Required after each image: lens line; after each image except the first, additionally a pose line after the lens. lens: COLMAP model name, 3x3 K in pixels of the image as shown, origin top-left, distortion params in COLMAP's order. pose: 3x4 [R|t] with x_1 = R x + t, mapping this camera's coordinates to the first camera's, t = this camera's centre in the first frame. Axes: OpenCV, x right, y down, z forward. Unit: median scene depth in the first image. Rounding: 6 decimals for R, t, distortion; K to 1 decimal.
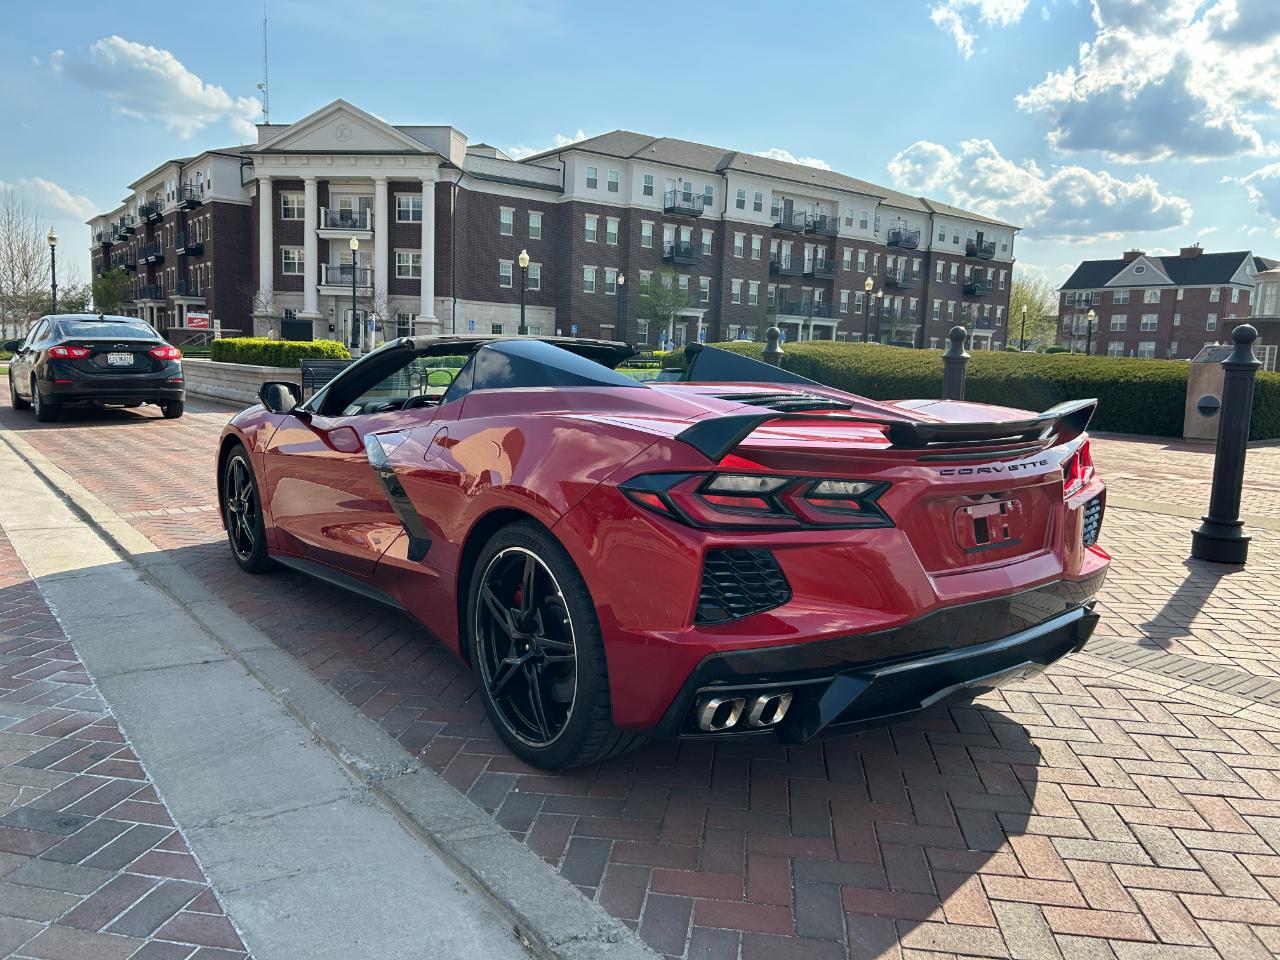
lens RADIAL K [[967.7, 0, 634.2], [0, 967.7, 474.7], [0, 0, 1]] dist [0.040413, -0.040782]
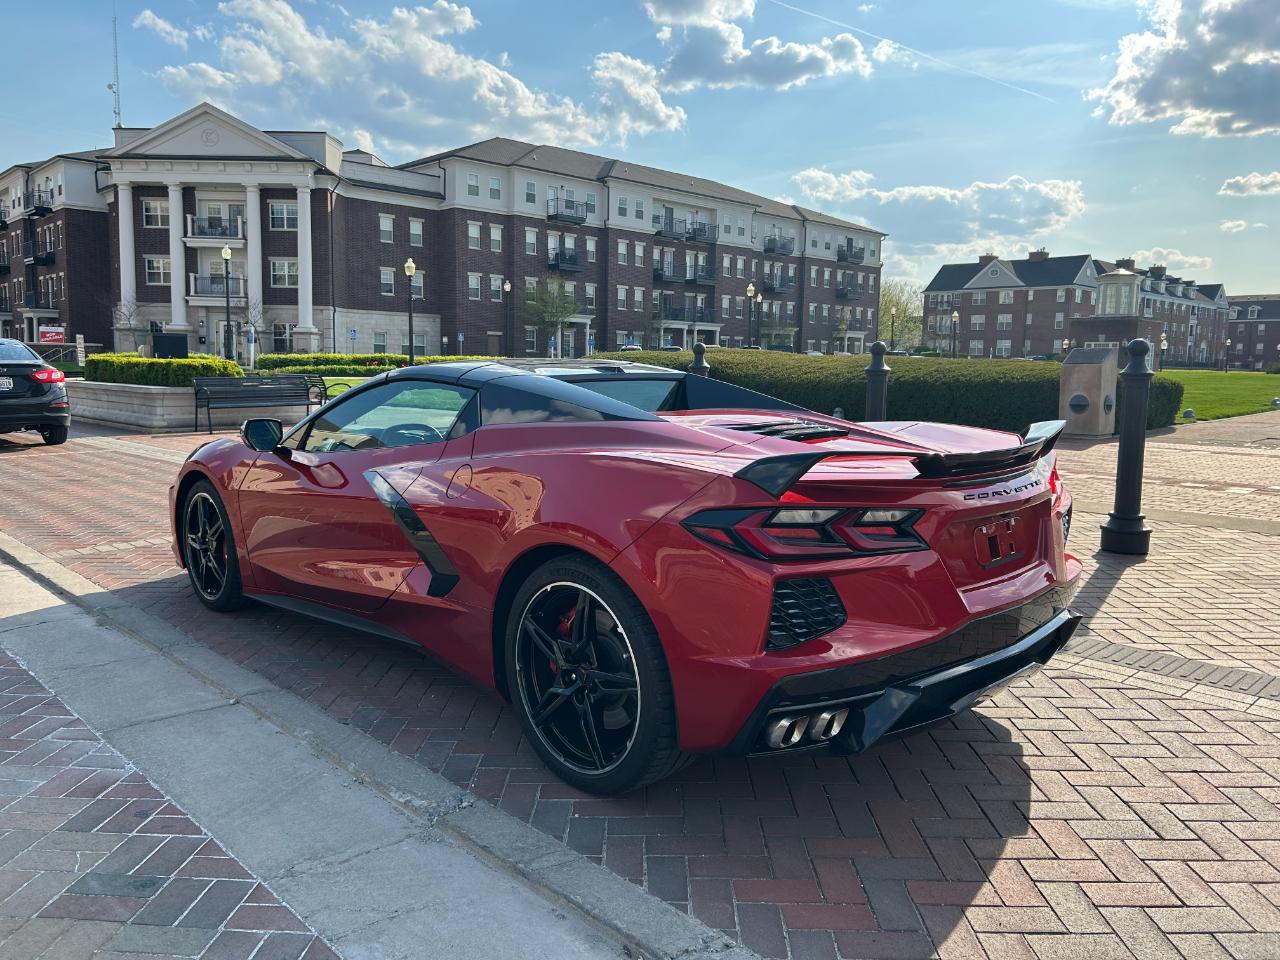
lens RADIAL K [[966.6, 0, 644.5], [0, 966.6, 460.2], [0, 0, 1]] dist [0.048394, -0.049604]
pose [[0.991215, -0.032564, 0.128186, -0.007125], [0.035025, 0.999242, -0.016990, -0.001511], [-0.127536, 0.021330, 0.991605, -0.002207]]
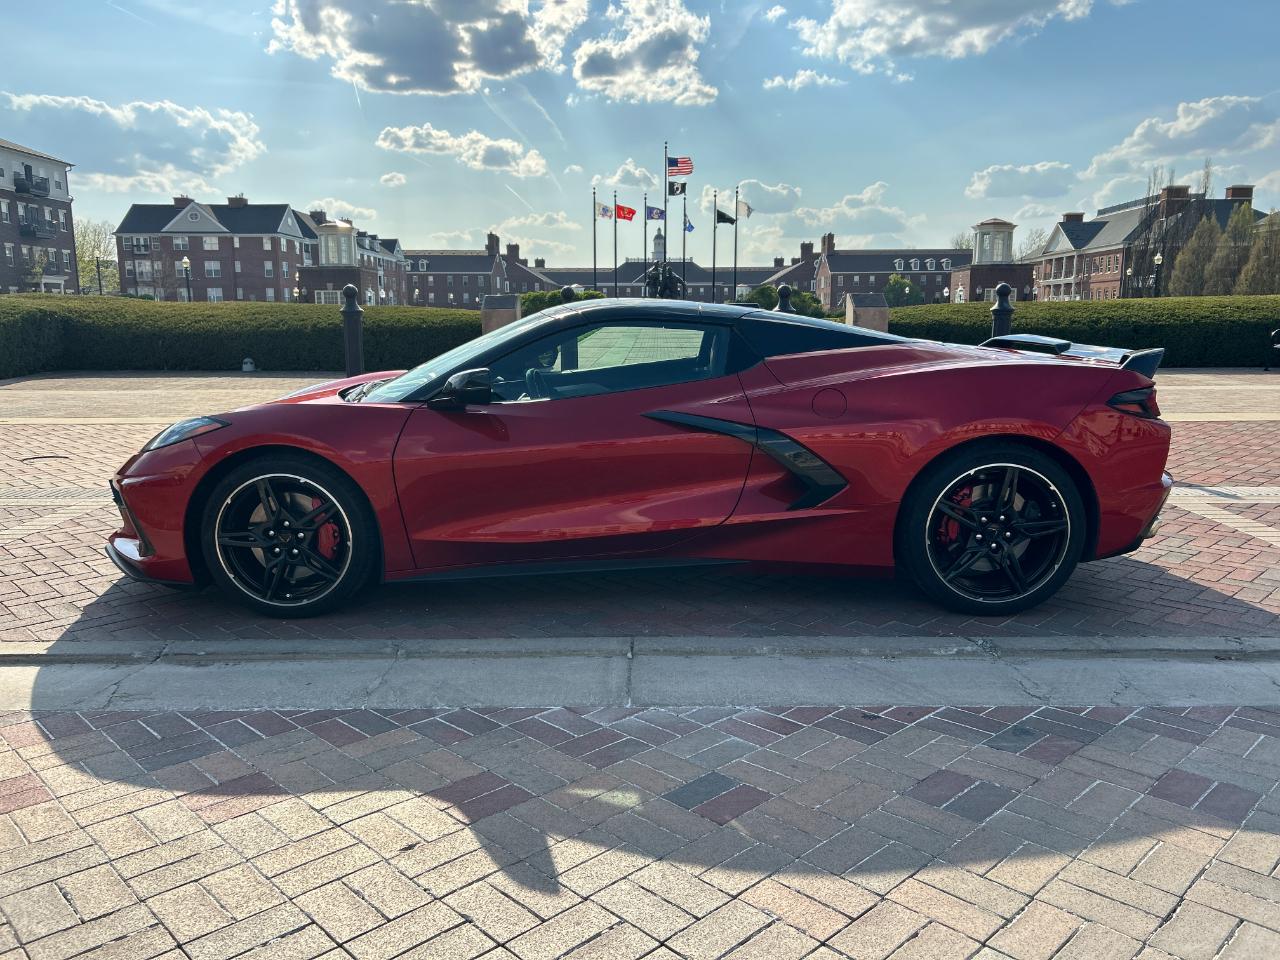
lens RADIAL K [[967.6, 0, 654.8], [0, 967.6, 477.3], [0, 0, 1]] dist [0.034882, -0.040147]
pose [[0.599625, -0.165622, 0.782956, -0.065268], [0.120702, 0.985875, 0.116107, -0.005418], [-0.791127, 0.024883, 0.611146, 0.023421]]
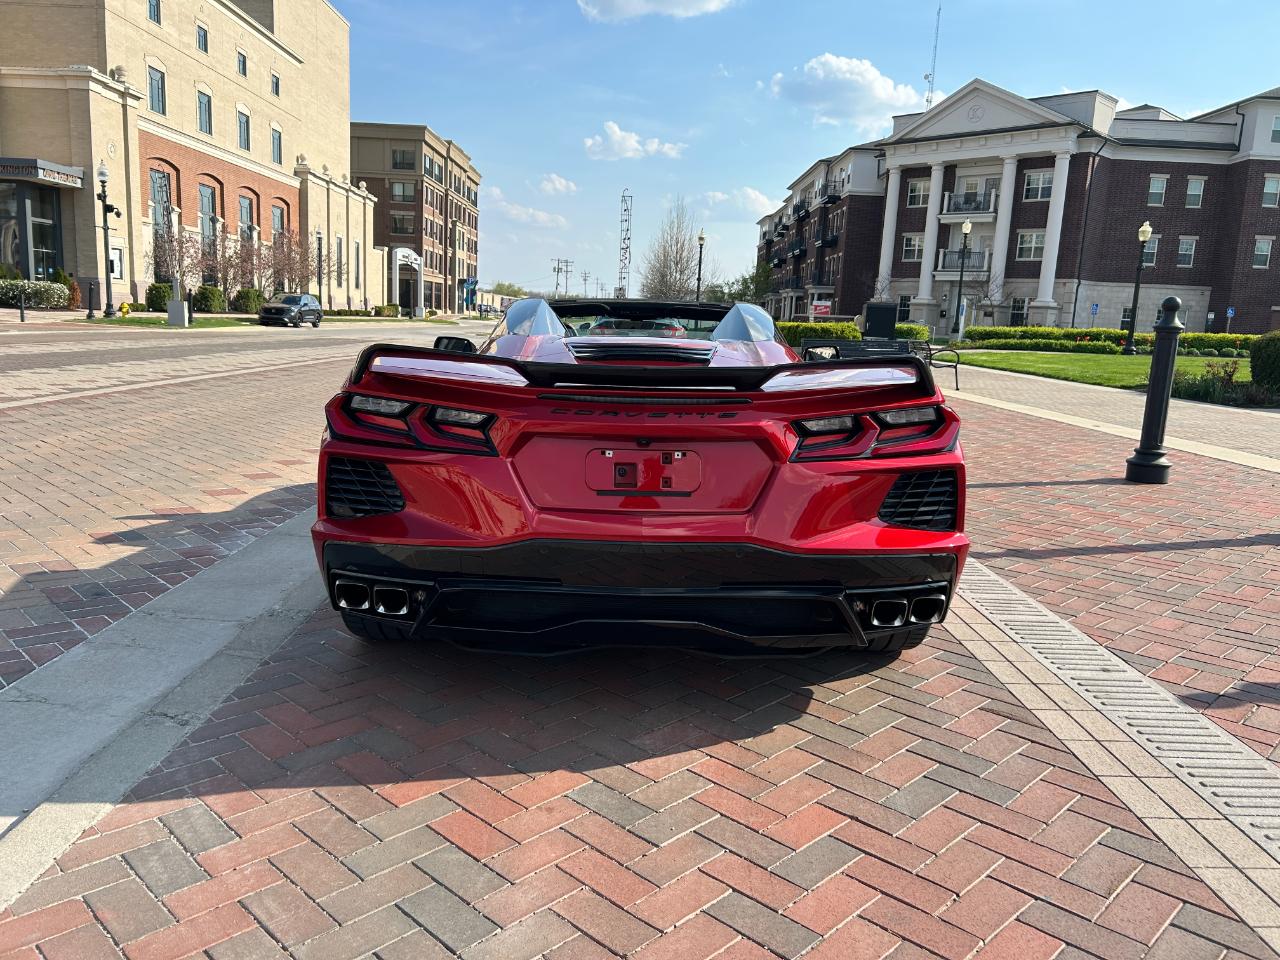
lens RADIAL K [[963.1, 0, 627.0], [0, 963.1, 487.4], [0, 0, 1]] dist [0.042490, -0.046308]
pose [[0.797691, 0.104628, -0.593921, 0.039359], [-0.089096, 0.994474, 0.055526, 0.000596], [0.596449, 0.008623, 0.802605, 0.008850]]
